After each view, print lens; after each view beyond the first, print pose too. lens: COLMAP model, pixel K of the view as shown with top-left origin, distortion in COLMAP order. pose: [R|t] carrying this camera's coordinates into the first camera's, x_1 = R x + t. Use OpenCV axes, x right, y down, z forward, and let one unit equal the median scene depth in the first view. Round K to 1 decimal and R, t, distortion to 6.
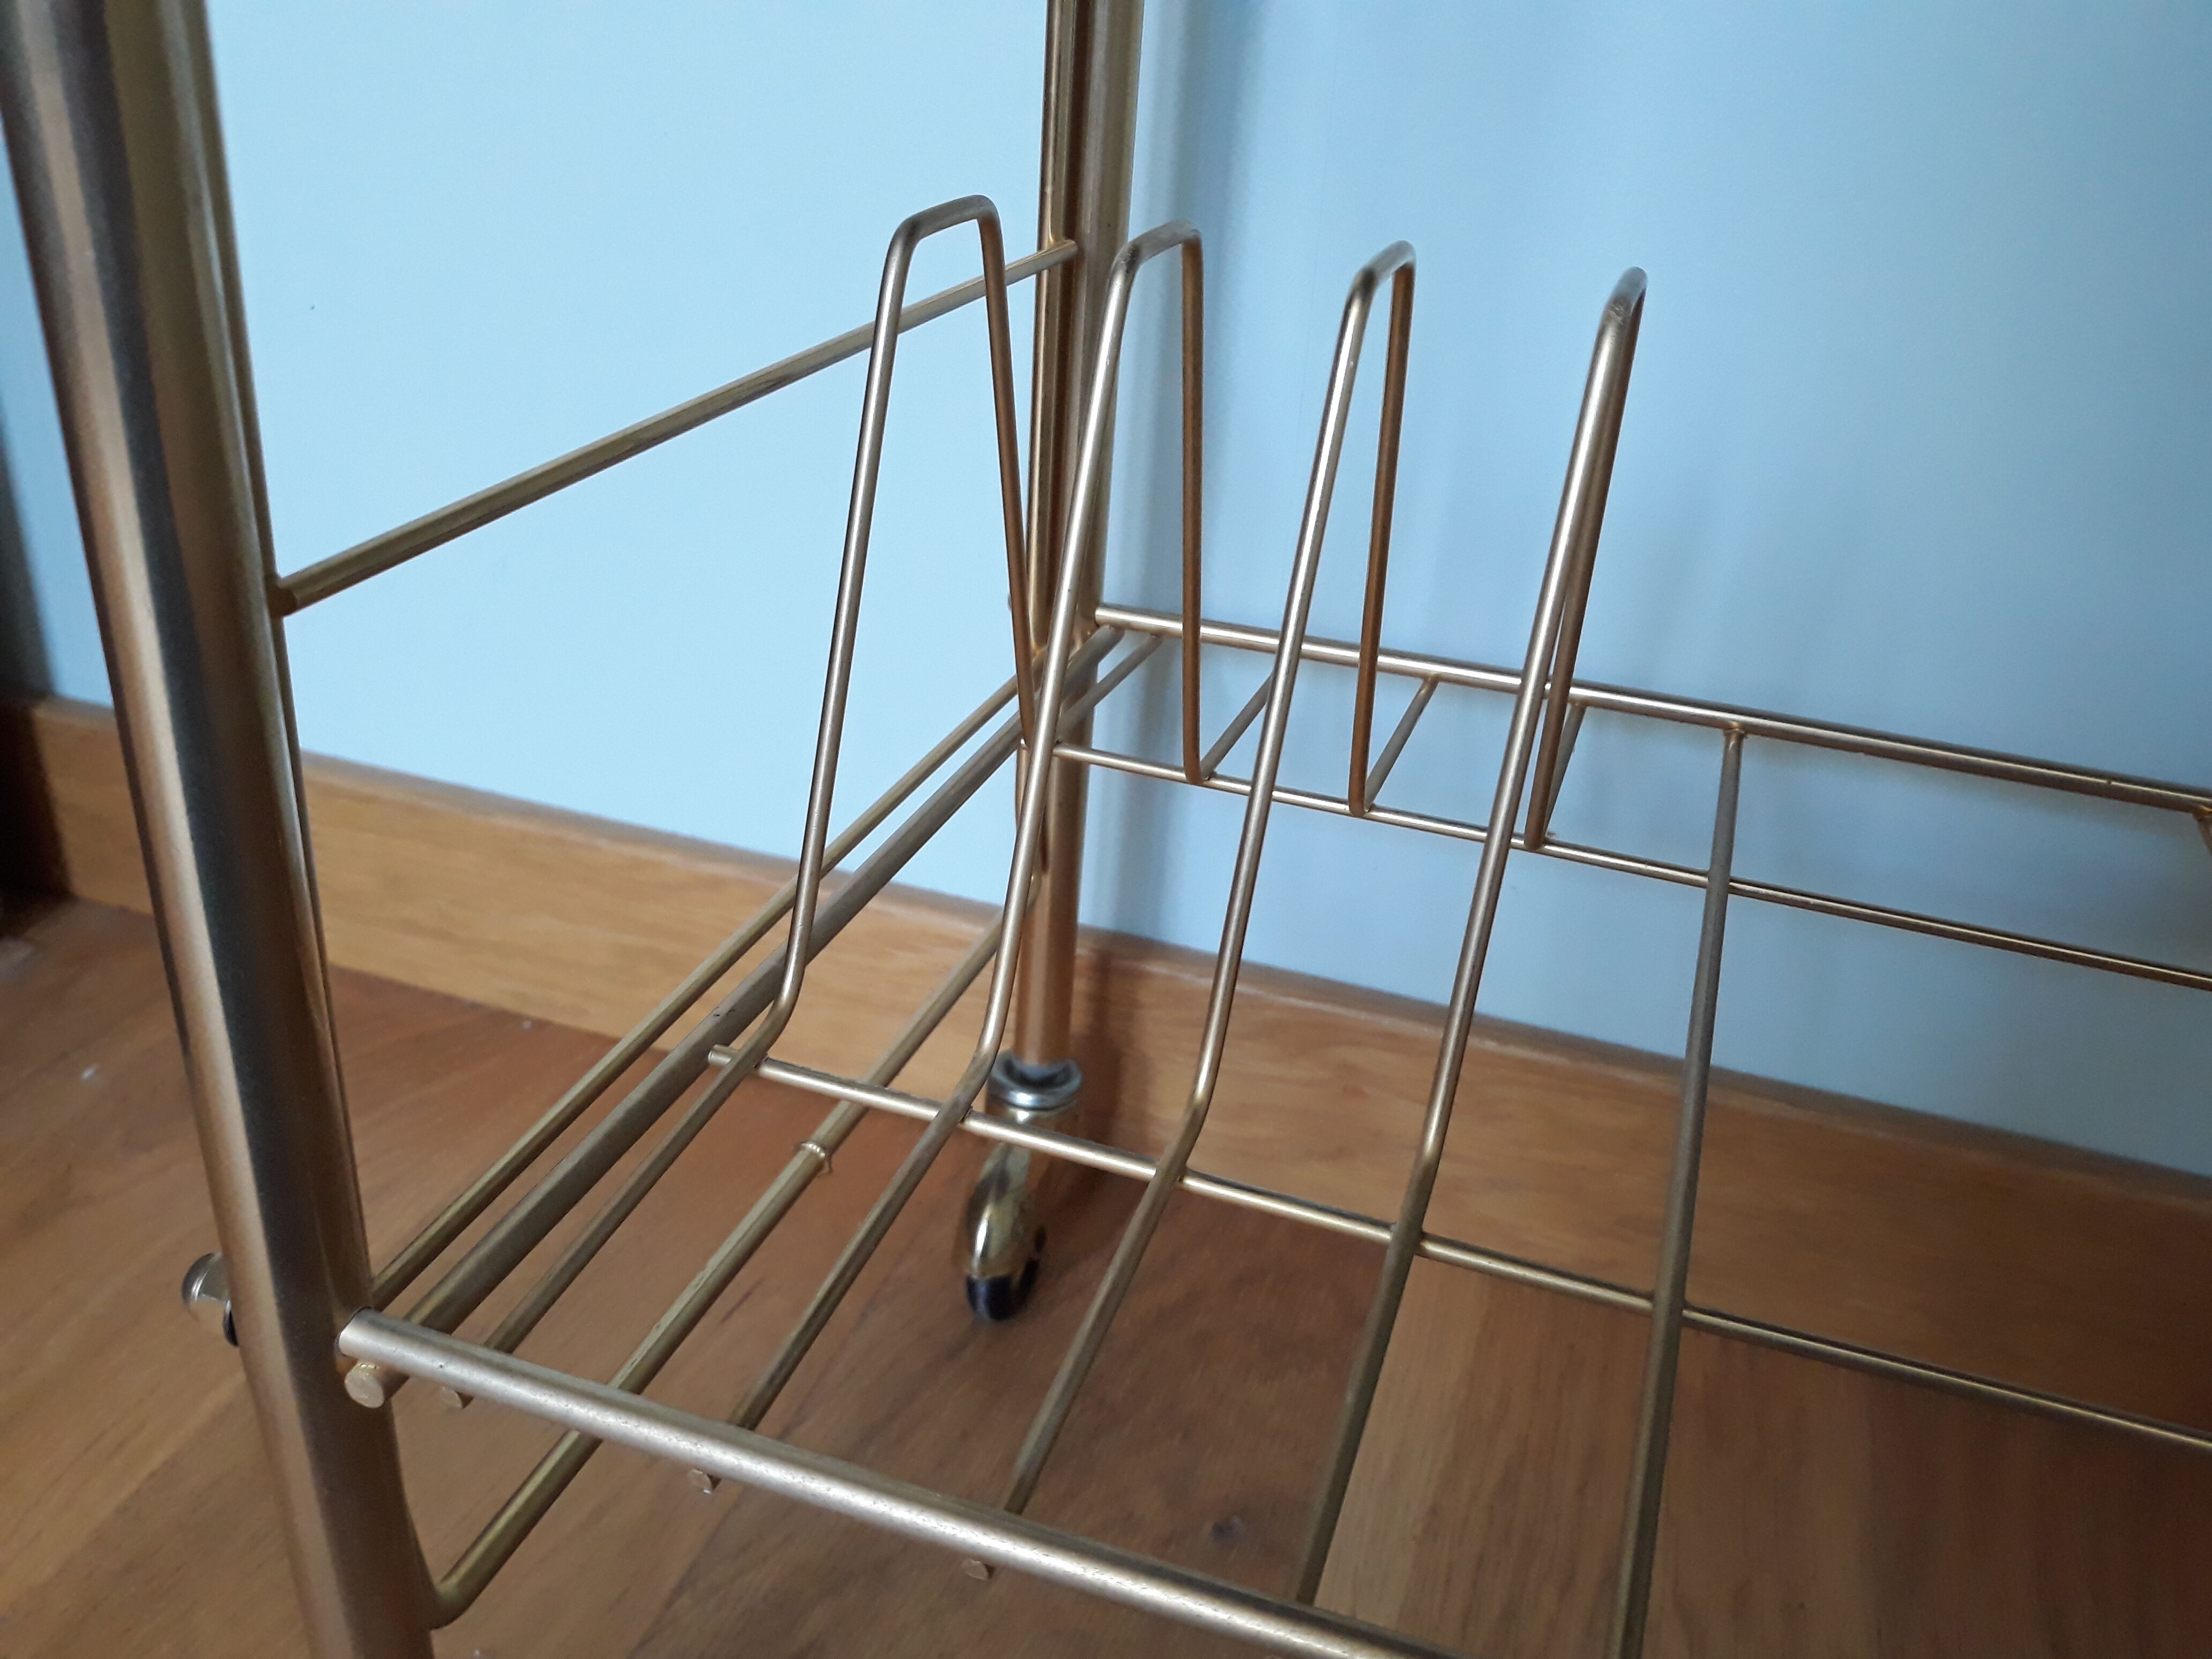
lens RADIAL K [[1831.4, 0, 1106.8], [0, 1831.4, 827.4], [0, 0, 1]] dist [0.024070, -0.053570]
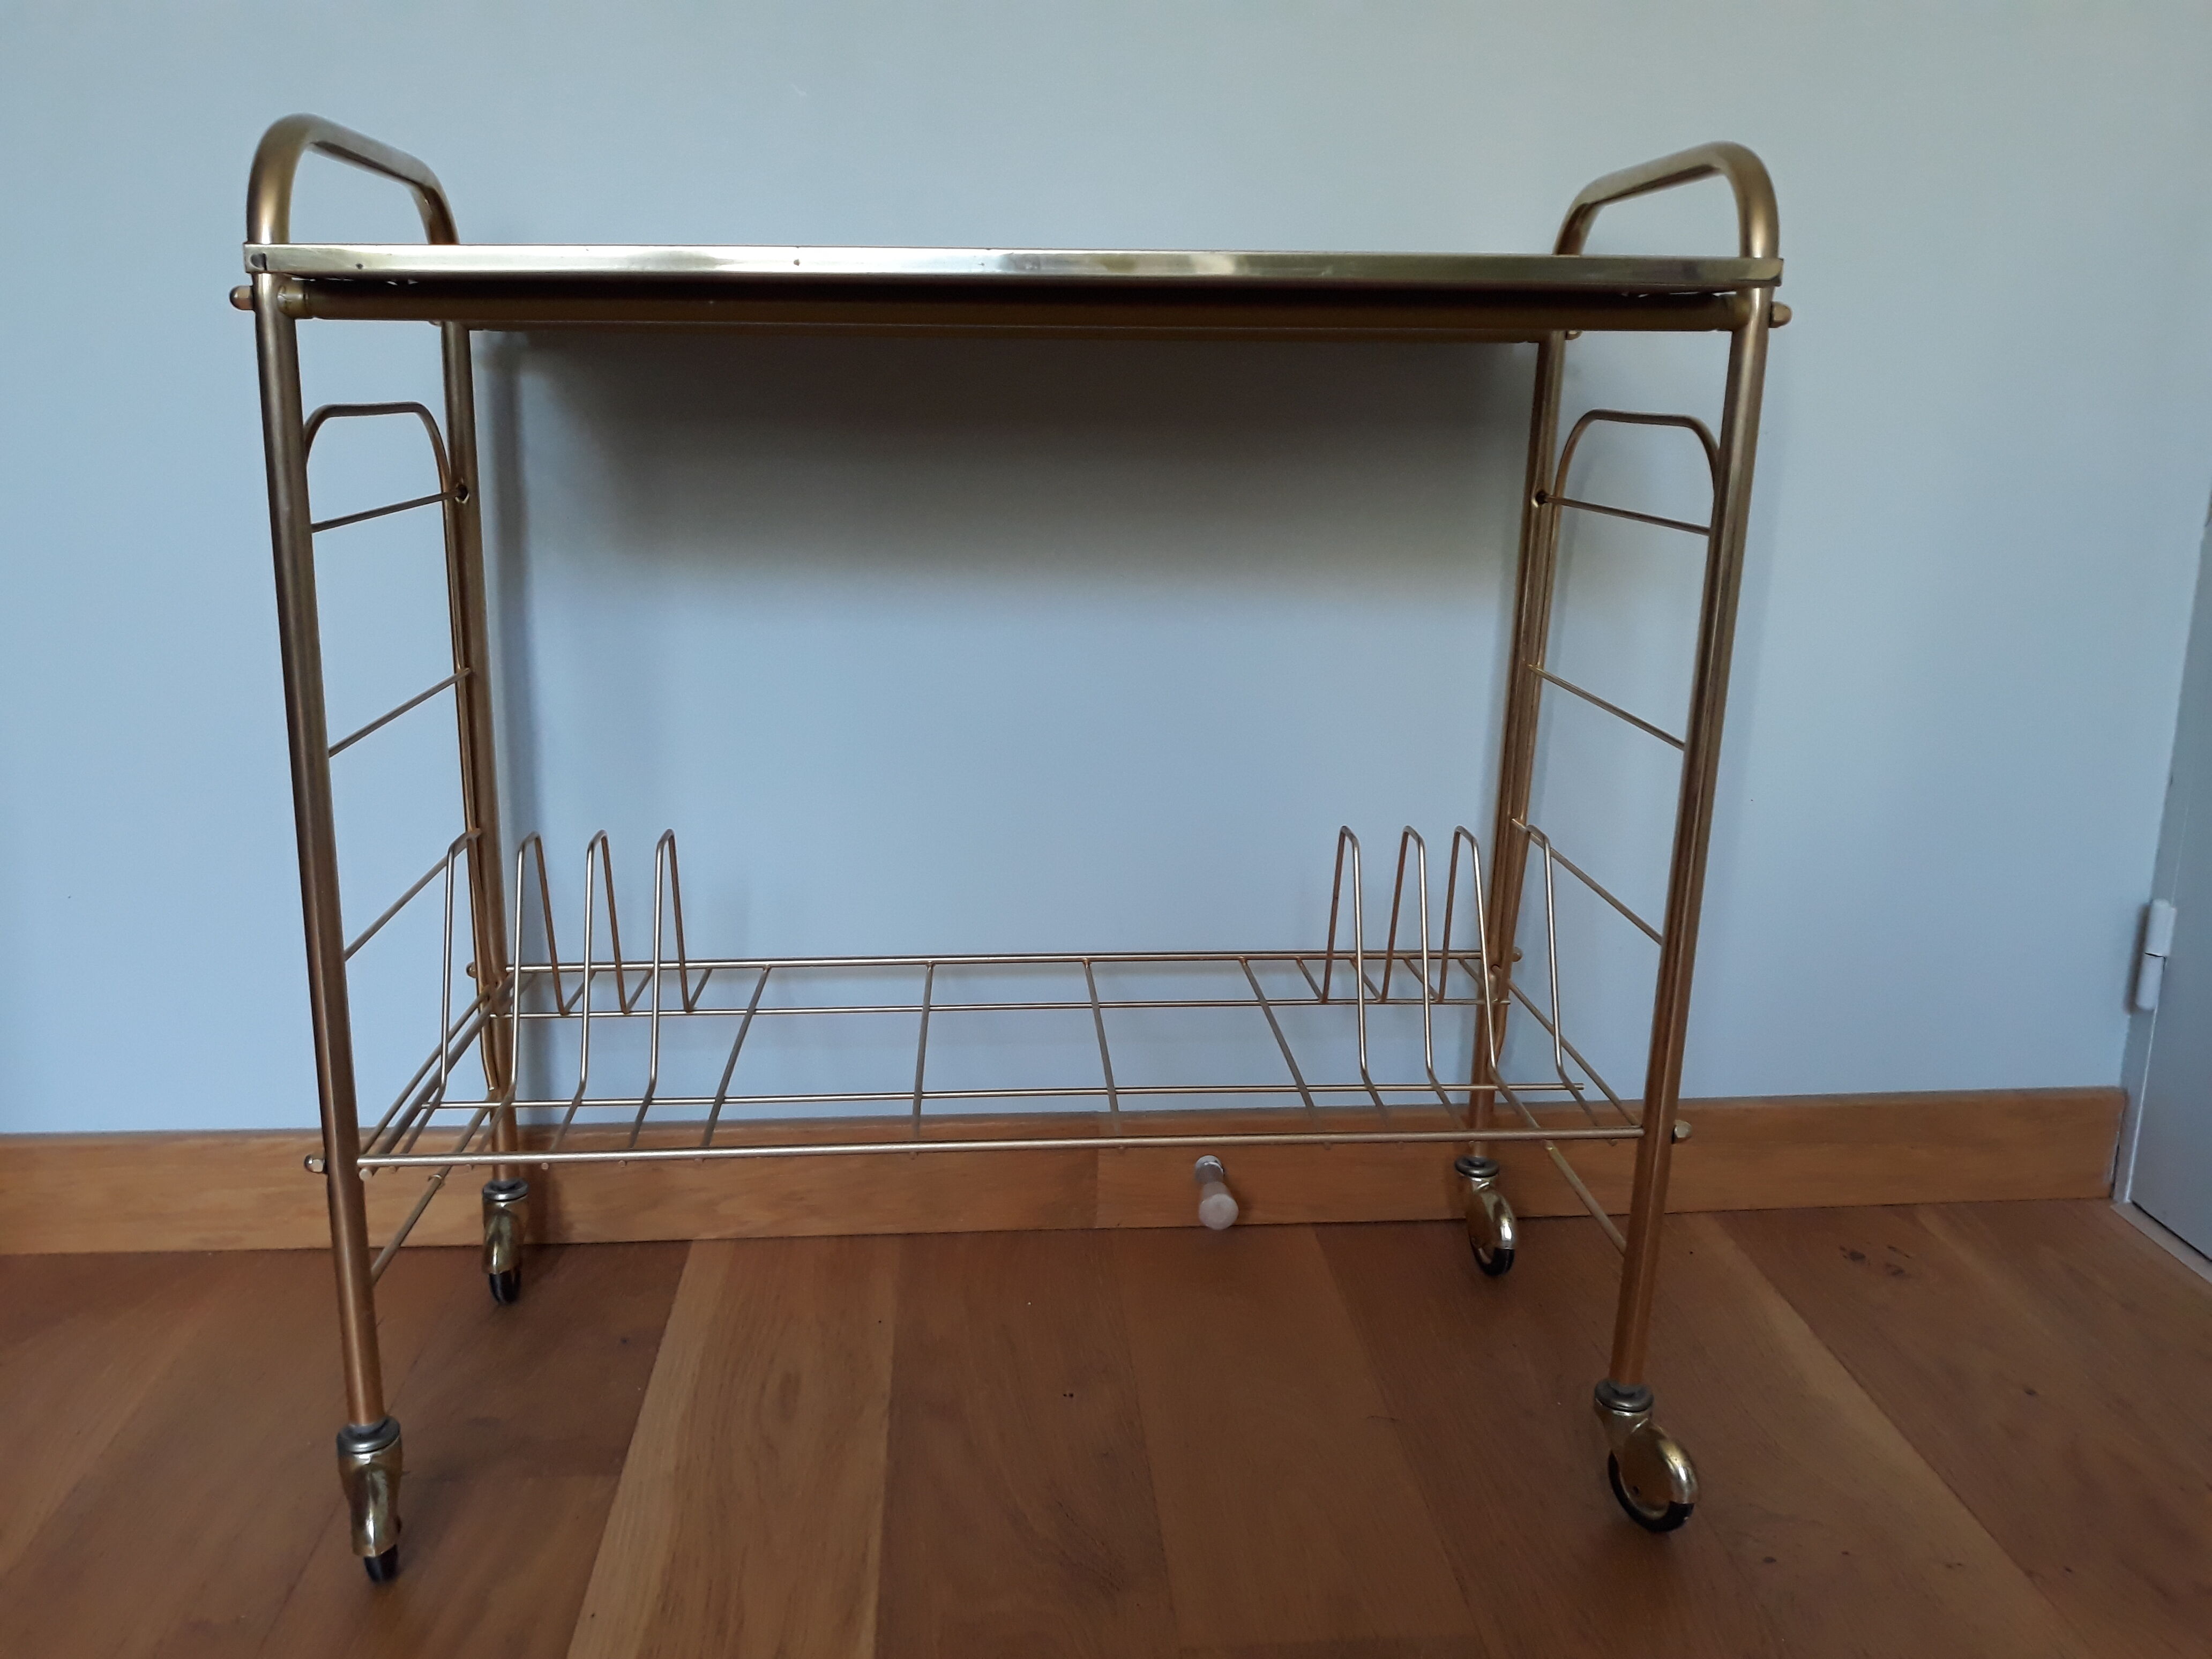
lens RADIAL K [[1831.4, 0, 1103.3], [0, 1831.4, 806.9], [0, 0, 1]] dist [0.024070, -0.053570]
pose [[0.919075, -0.137923, 0.369160, -0.136015], [0.219502, 0.957155, -0.188875, 0.283002], [-0.327293, 0.254622, 0.909971, -1.394334]]
